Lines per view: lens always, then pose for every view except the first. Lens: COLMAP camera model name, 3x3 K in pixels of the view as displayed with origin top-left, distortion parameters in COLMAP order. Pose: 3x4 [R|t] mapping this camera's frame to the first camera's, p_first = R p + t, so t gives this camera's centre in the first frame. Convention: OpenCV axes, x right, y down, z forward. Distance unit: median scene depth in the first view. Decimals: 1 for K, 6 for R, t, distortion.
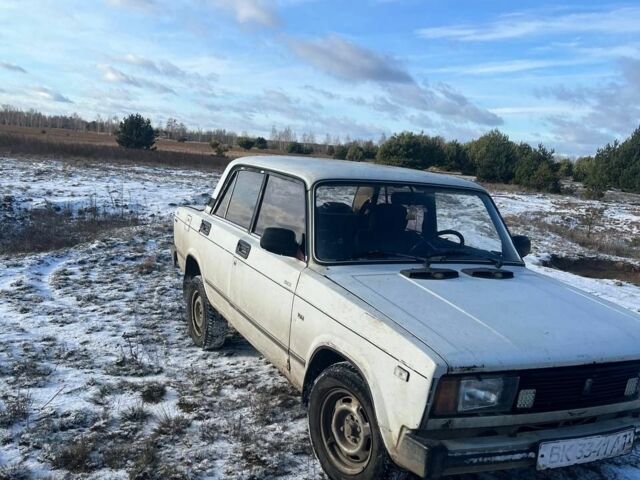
lens RADIAL K [[652.0, 0, 320.0], [0, 652.0, 240.0], [0, 0, 1]] dist [0.001022, 0.036093]
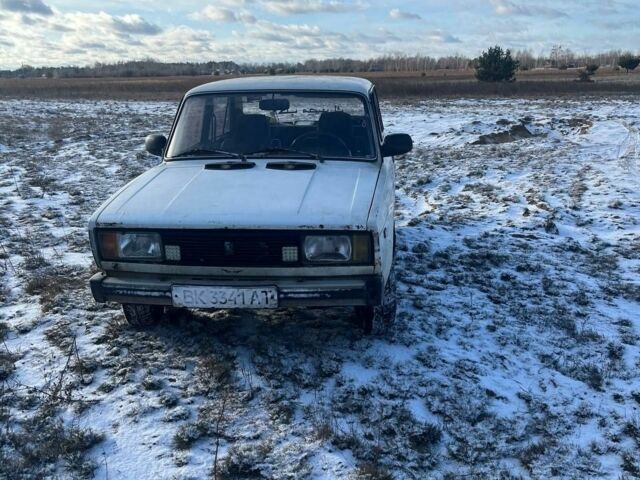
lens RADIAL K [[652.0, 0, 320.0], [0, 652.0, 240.0], [0, 0, 1]] dist [0.001022, 0.036093]
pose [[0.840533, 0.030843, -0.540882, 1.216951], [0.022204, 0.995578, 0.091276, 0.102635], [0.541305, -0.088731, 0.836131, 0.077984]]
